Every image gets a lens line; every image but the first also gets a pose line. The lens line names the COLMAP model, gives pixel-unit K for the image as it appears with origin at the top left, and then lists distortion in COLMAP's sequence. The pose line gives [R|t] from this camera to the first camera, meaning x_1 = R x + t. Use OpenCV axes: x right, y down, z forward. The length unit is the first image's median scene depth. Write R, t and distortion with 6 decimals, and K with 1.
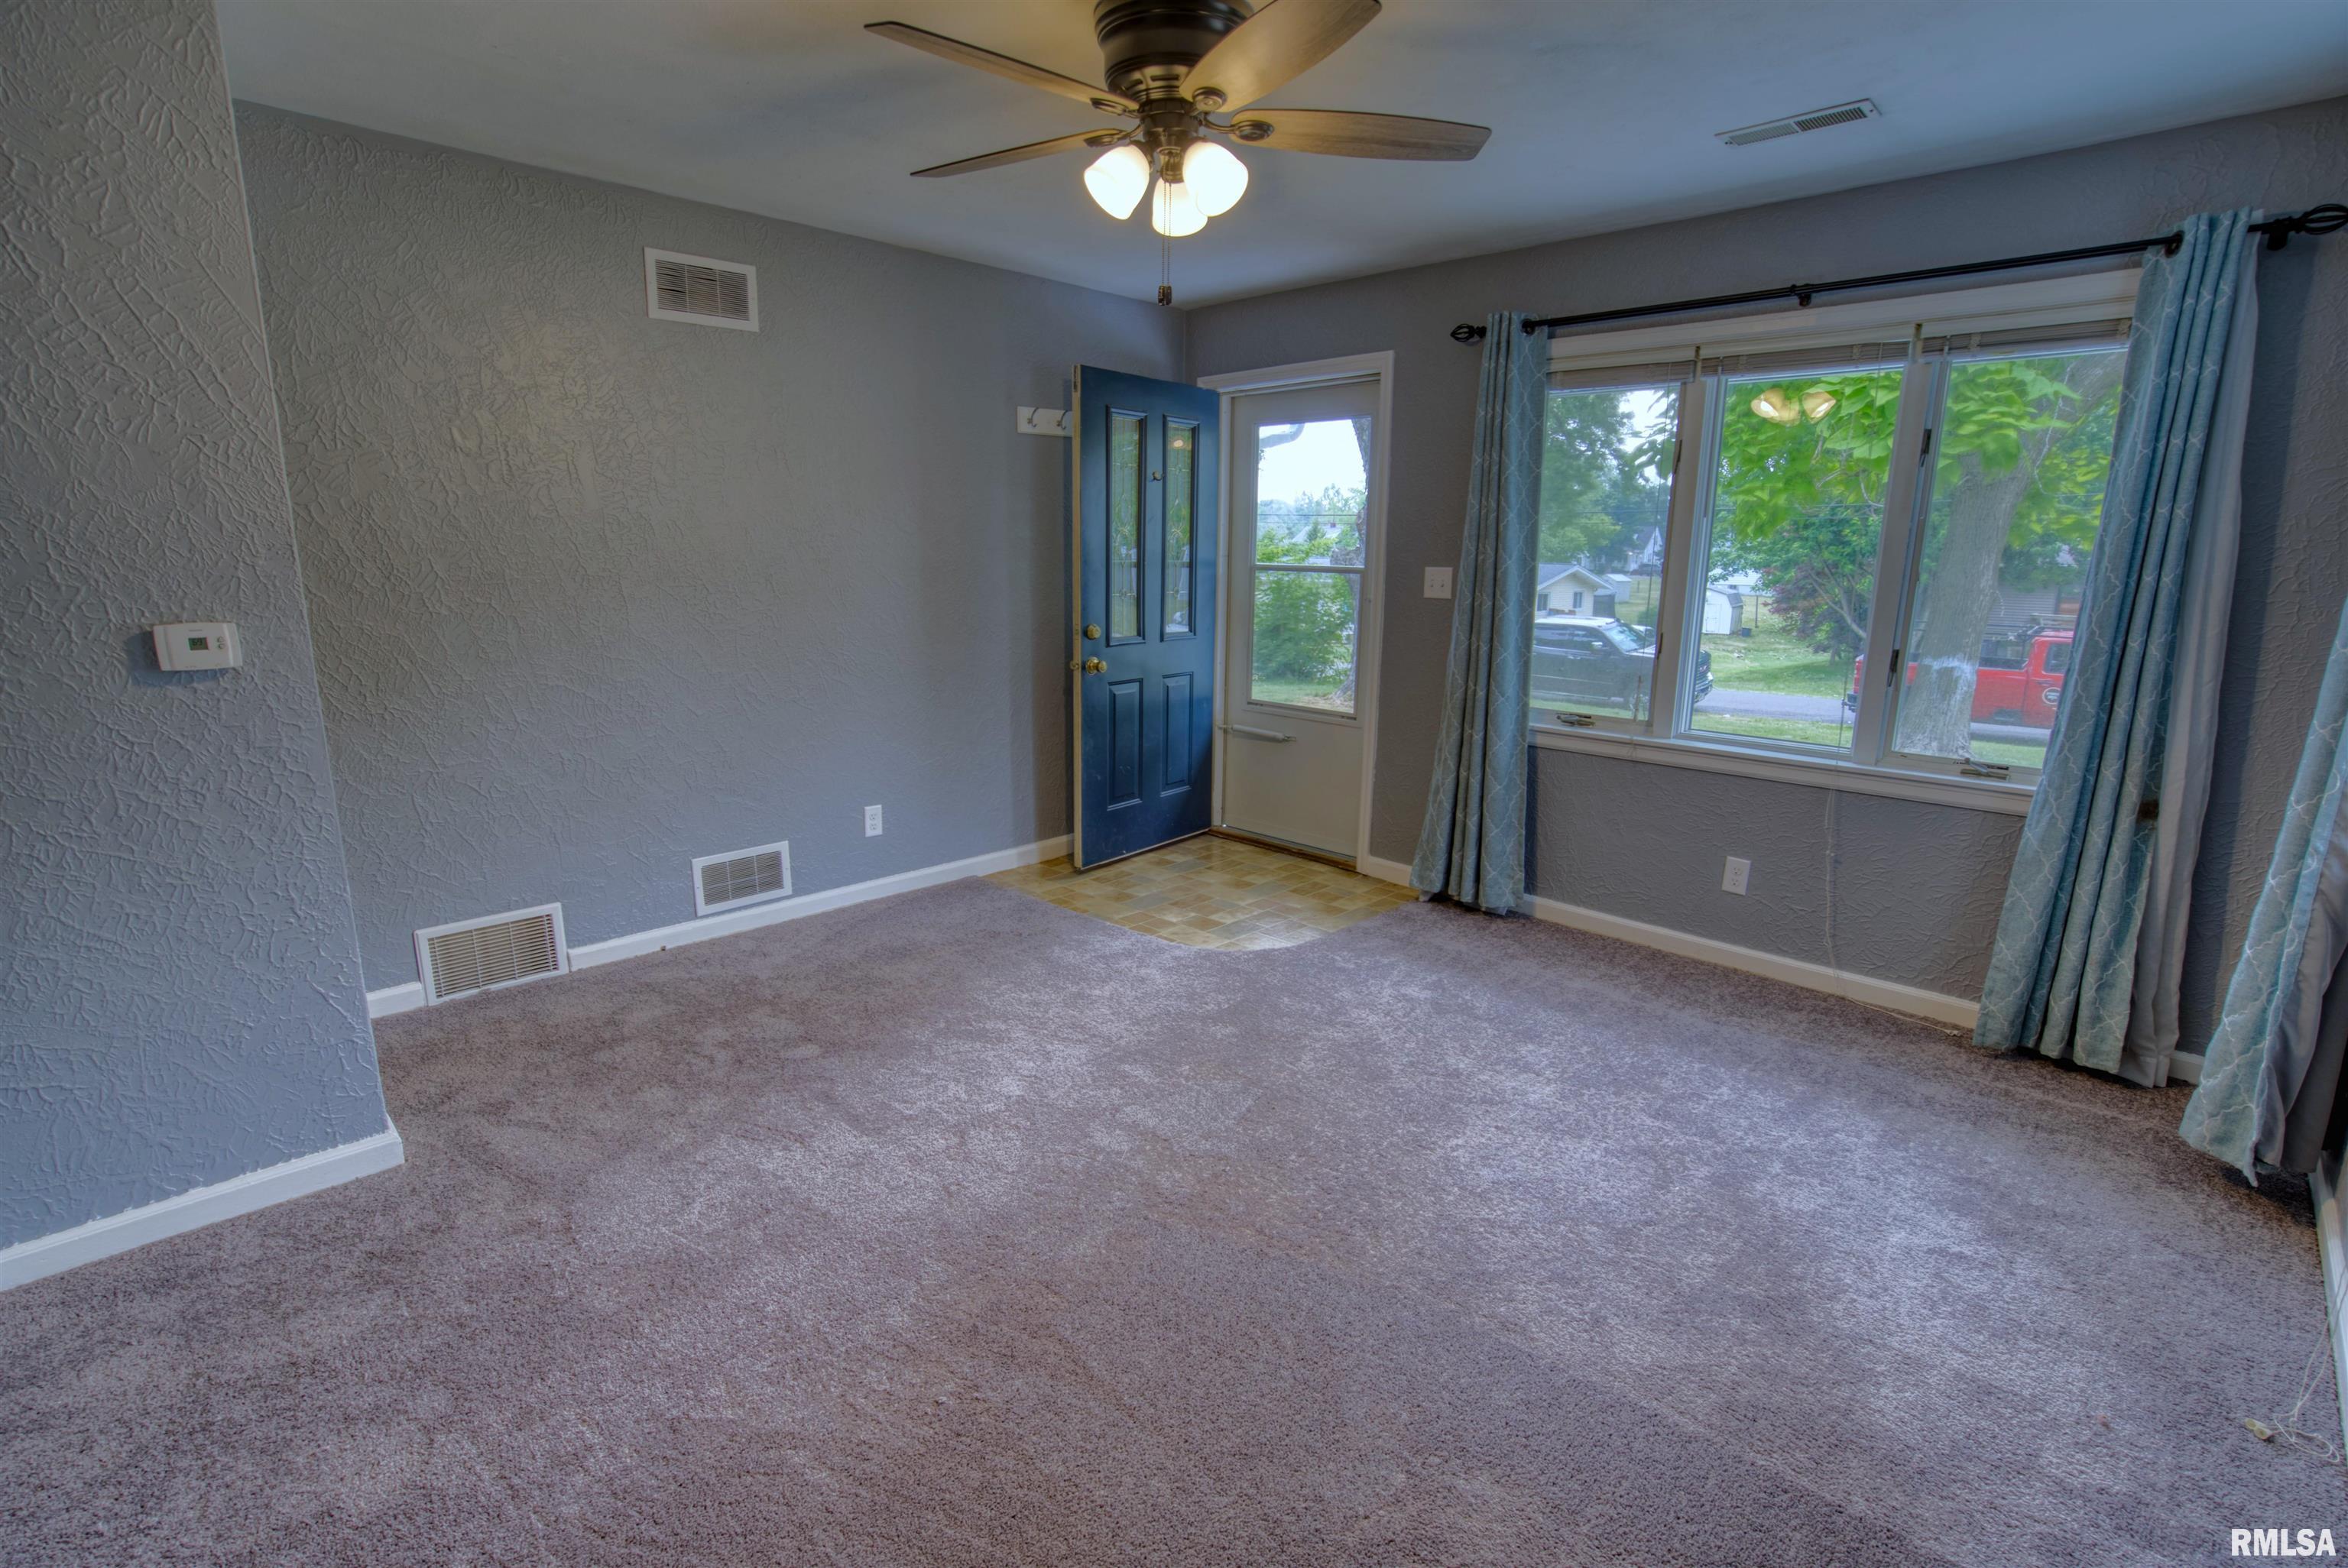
lens RADIAL K [[1086.0, 0, 1173.2], [0, 1086.0, 796.5], [0, 0, 1]] dist [-0.059786, 0.020273]
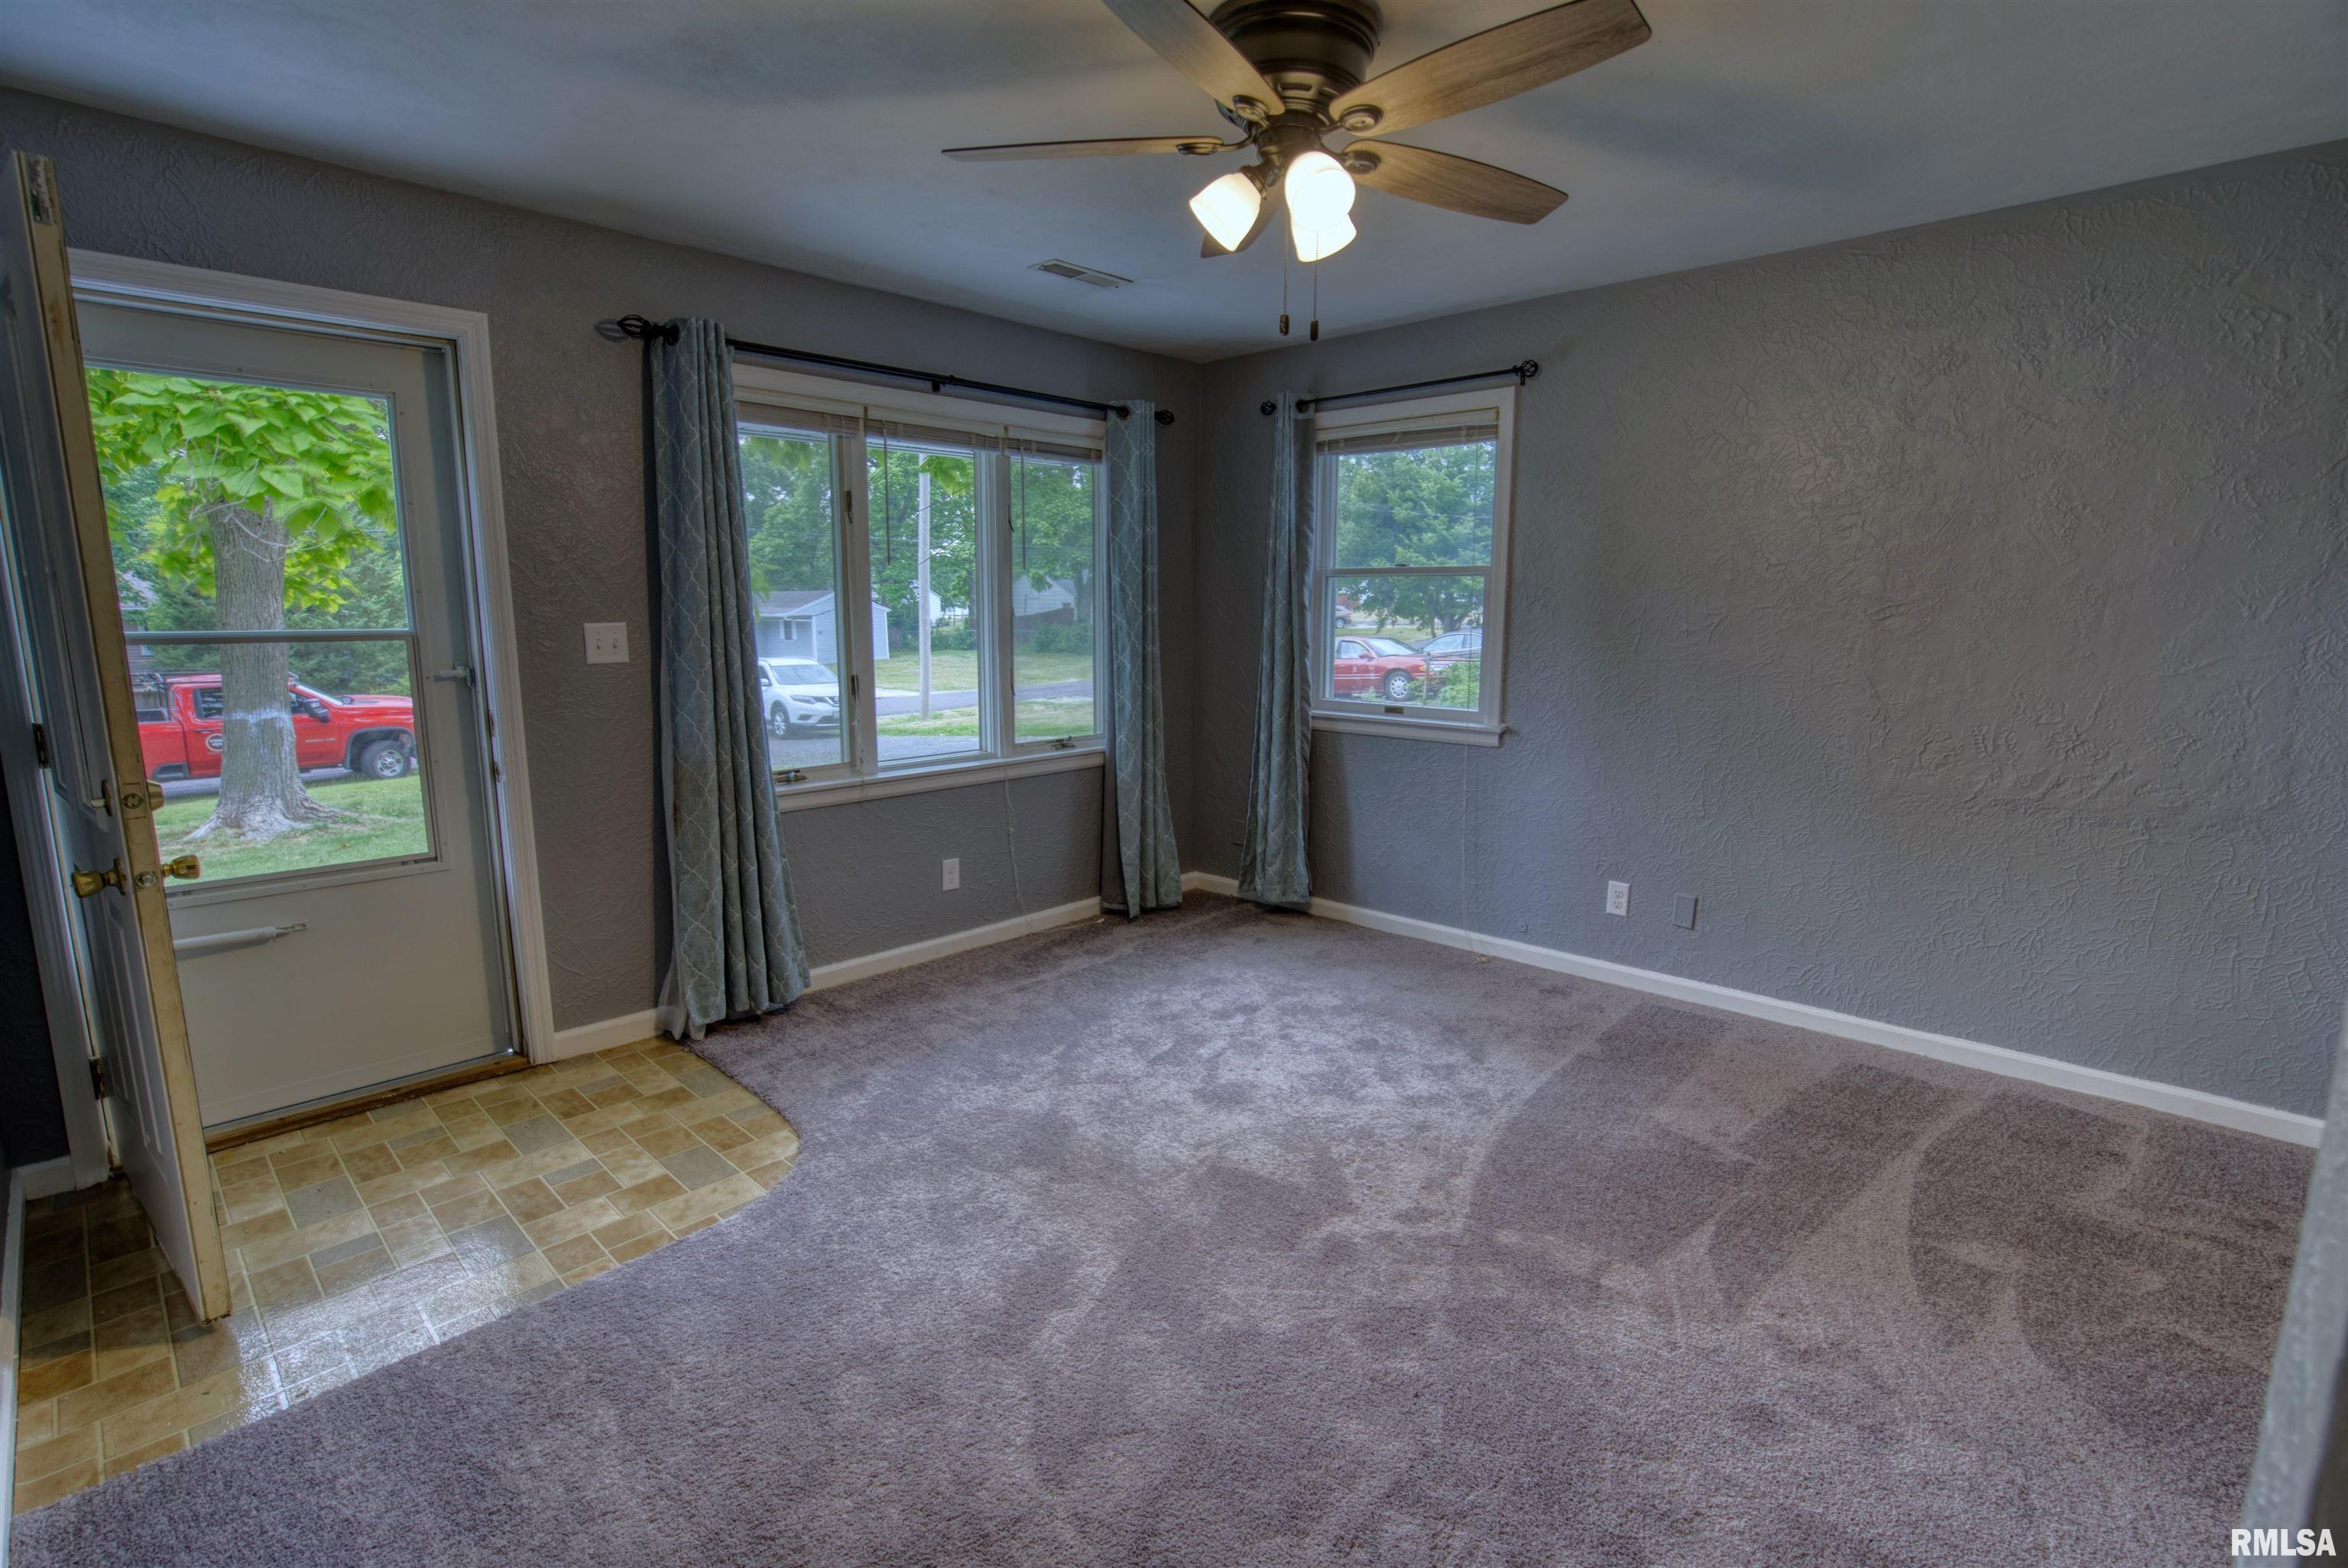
lens RADIAL K [[1086.0, 0, 1159.8], [0, 1086.0, 794.6], [0, 0, 1]] dist [-0.059786, 0.020273]
pose [[-0.011259, -0.182536, 0.983135, -0.567216], [0.219400, 0.958787, 0.180528, -0.158412], [-0.975570, 0.217733, 0.029253, 0.674440]]
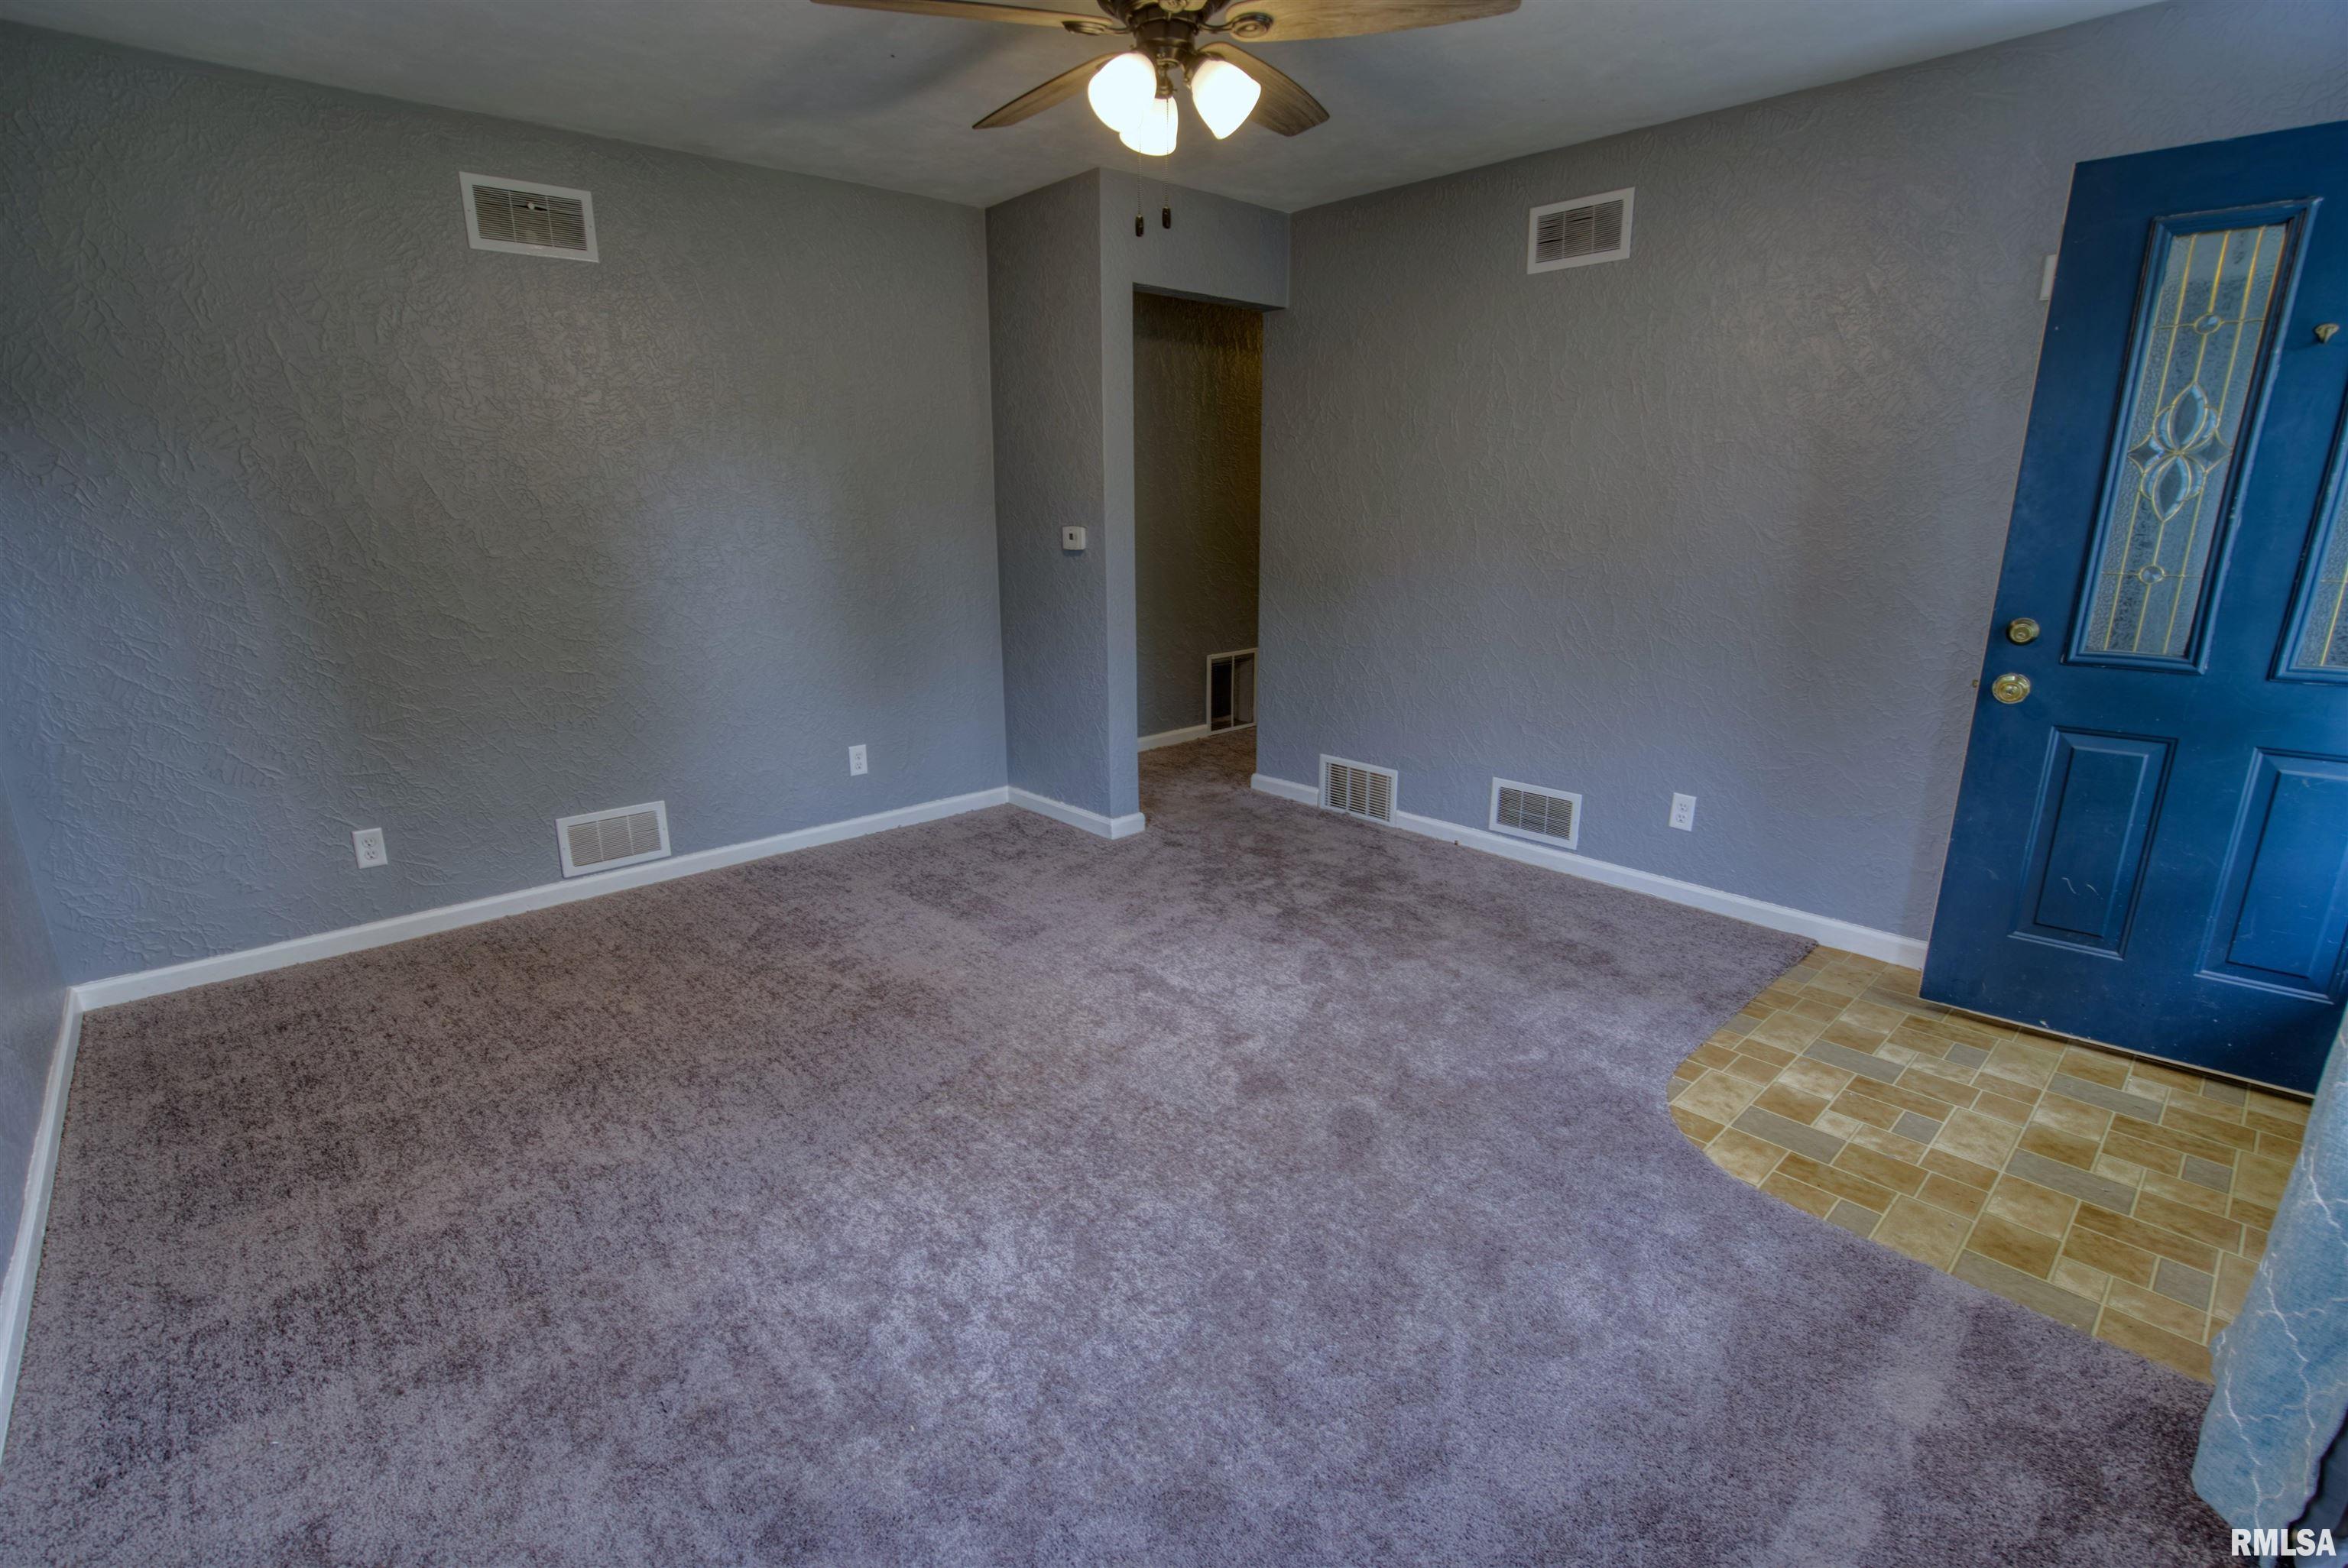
lens RADIAL K [[1086.0, 0, 1157.8], [0, 1086.0, 798.7], [0, 0, 1]] dist [-0.059786, 0.020273]
pose [[-0.060477, 0.259804, -0.963766, 0.609387], [-0.217499, 0.938903, 0.266750, -0.133322], [0.974185, 0.225751, -0.000275, 0.642766]]
